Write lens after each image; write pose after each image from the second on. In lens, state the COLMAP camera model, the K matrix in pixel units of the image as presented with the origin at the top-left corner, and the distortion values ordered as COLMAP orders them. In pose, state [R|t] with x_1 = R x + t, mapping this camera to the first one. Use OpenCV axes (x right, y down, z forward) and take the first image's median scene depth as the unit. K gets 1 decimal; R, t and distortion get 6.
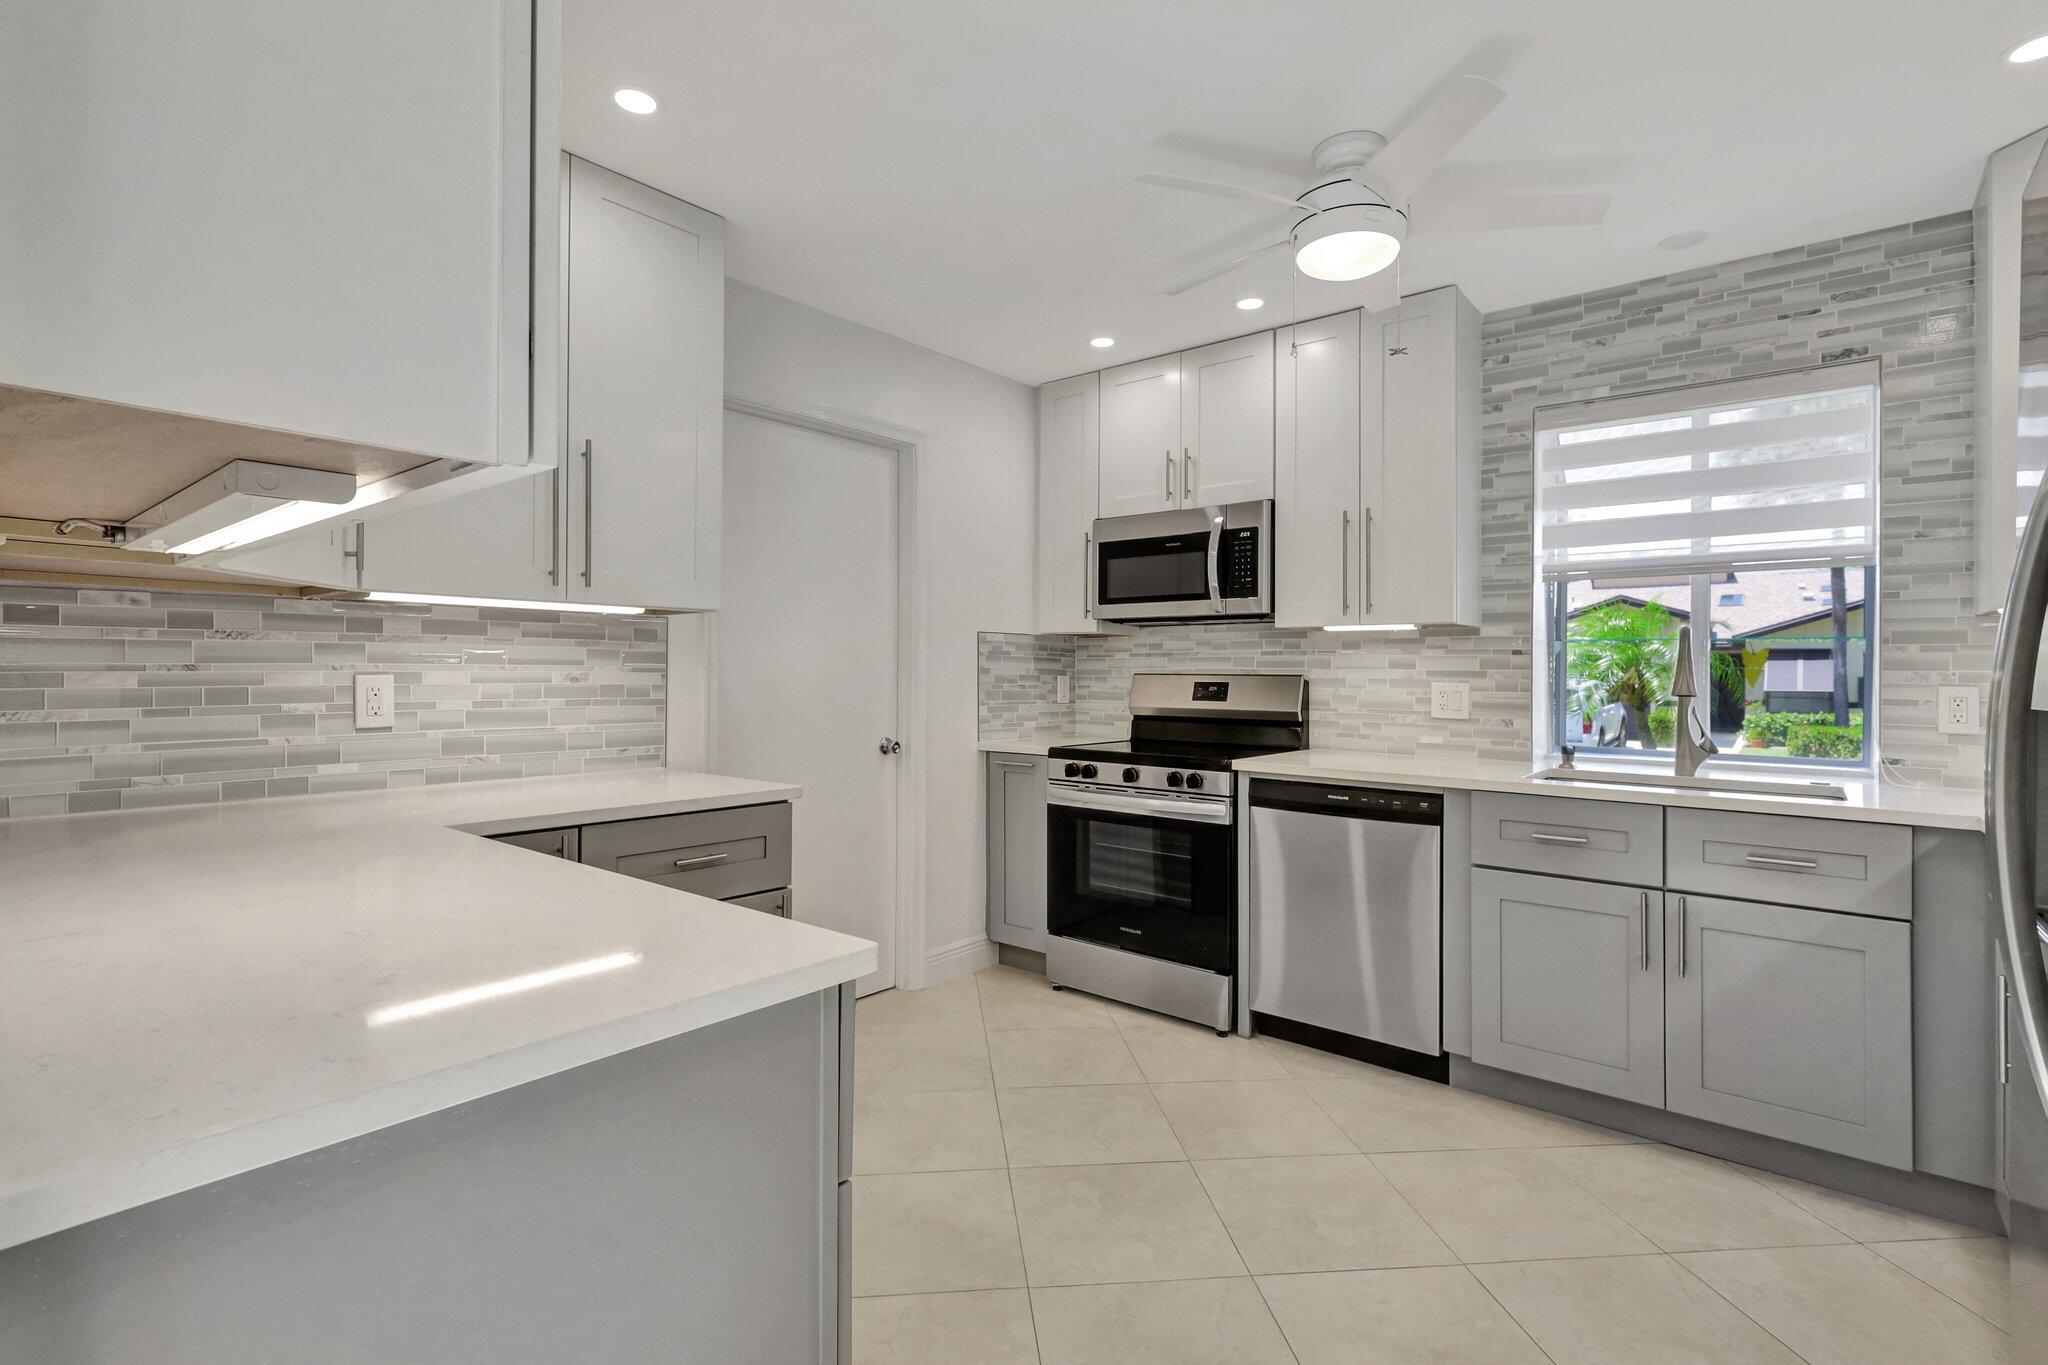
lens RADIAL K [[950.5, 0, 1029.2], [0, 950.5, 670.2], [0, 0, 1]] dist [-0.000132, 0.000711]
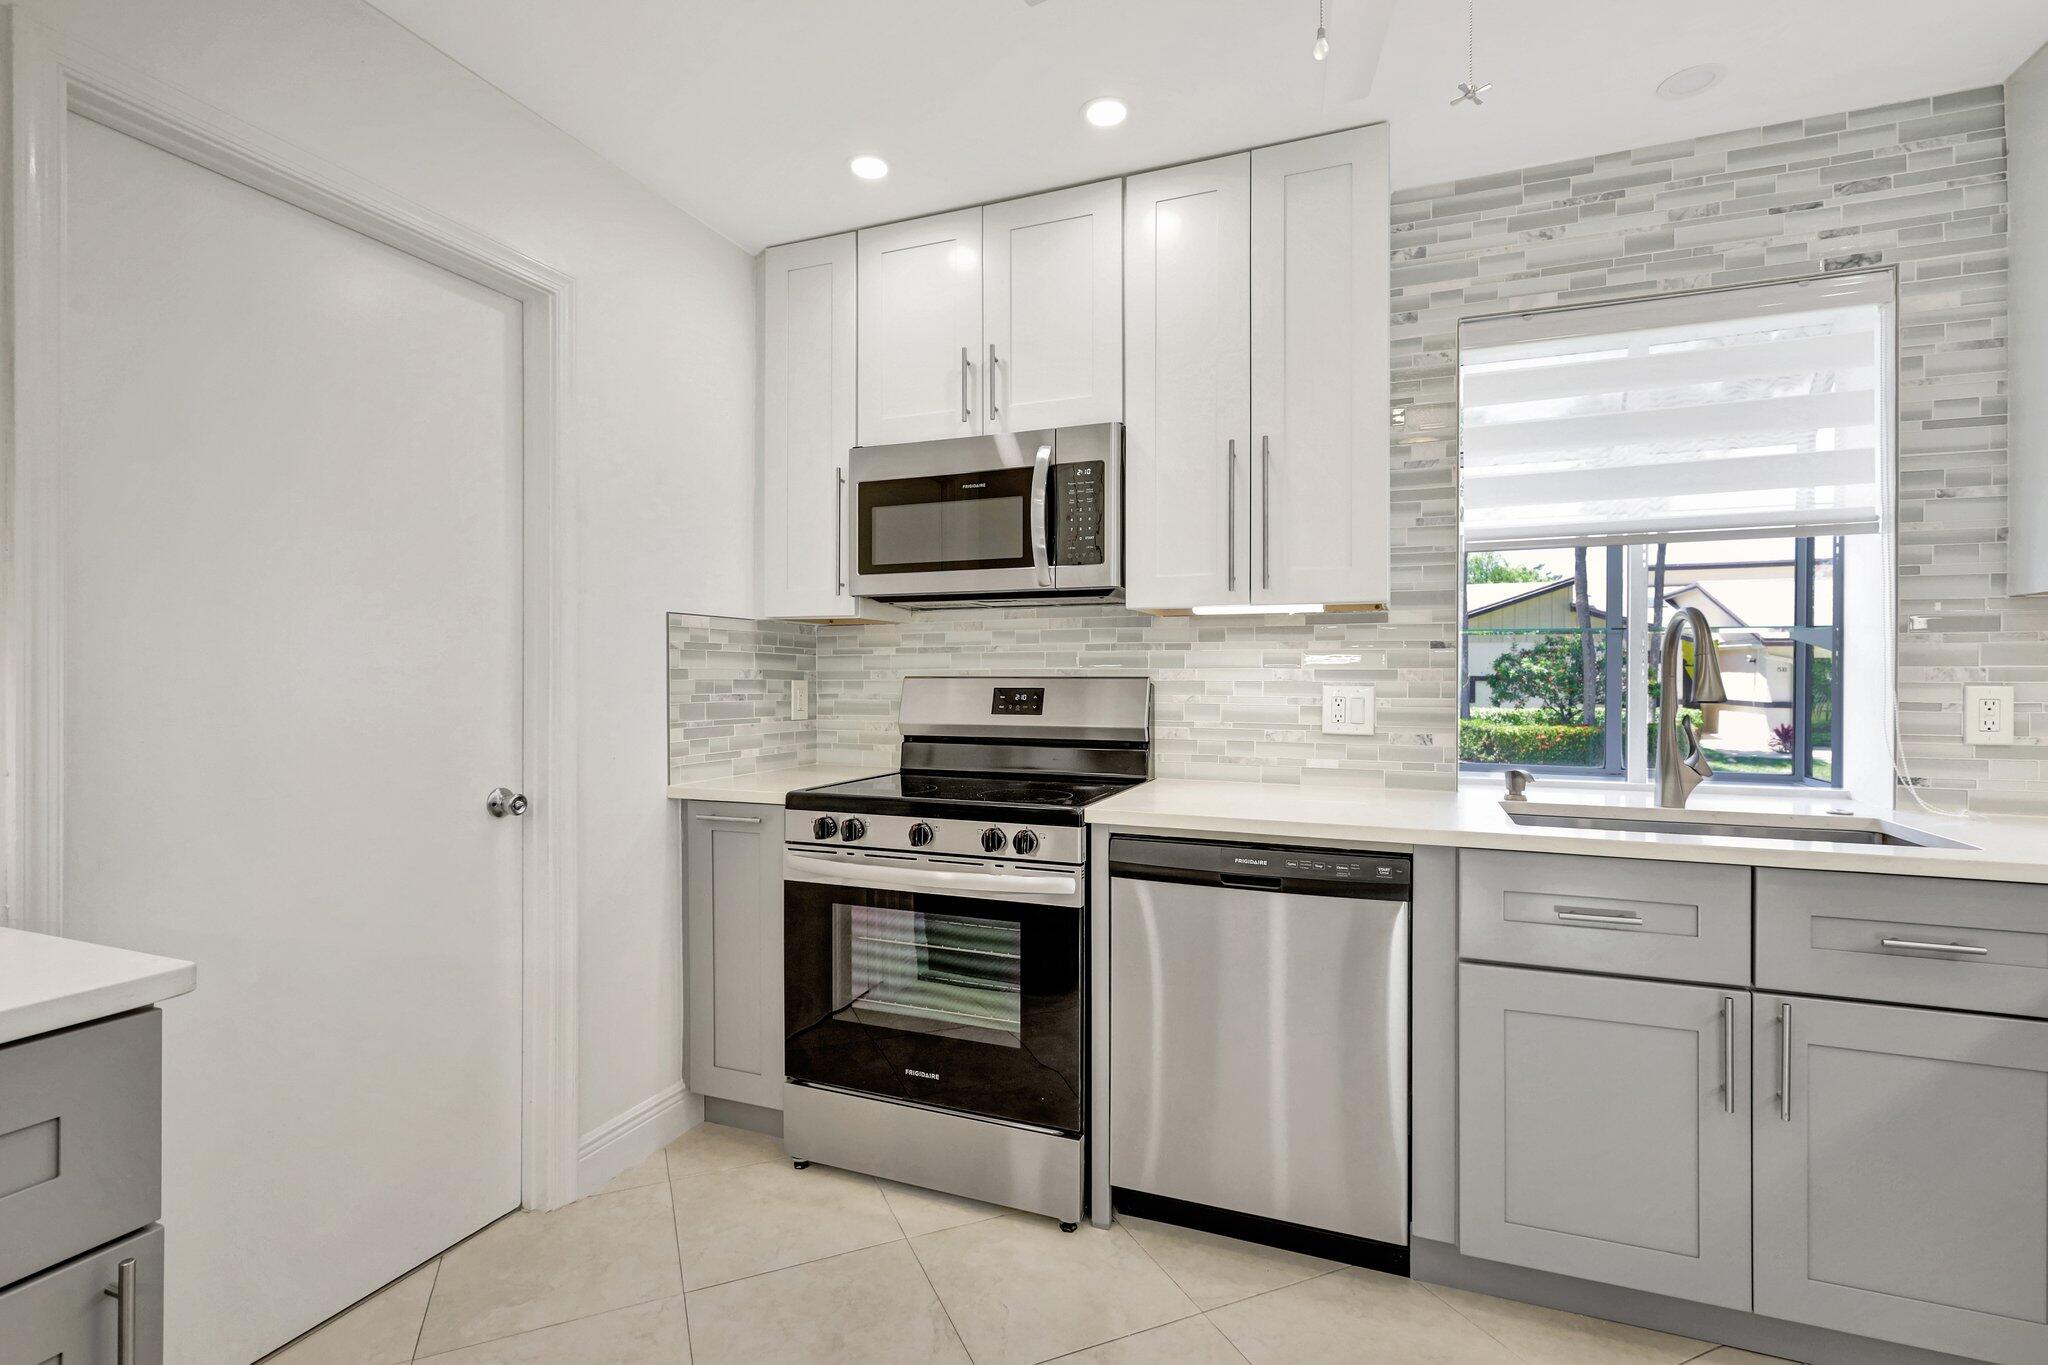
lens RADIAL K [[950.5, 0, 1029.2], [0, 950.5, 670.2], [0, 0, 1]] dist [-0.000132, 0.000711]
pose [[0.951937, -0.004203, 0.306265, -0.019860], [0.005315, 0.999982, -0.002797, 0.001512], [-0.306247, 0.004290, 0.951942, 0.347713]]
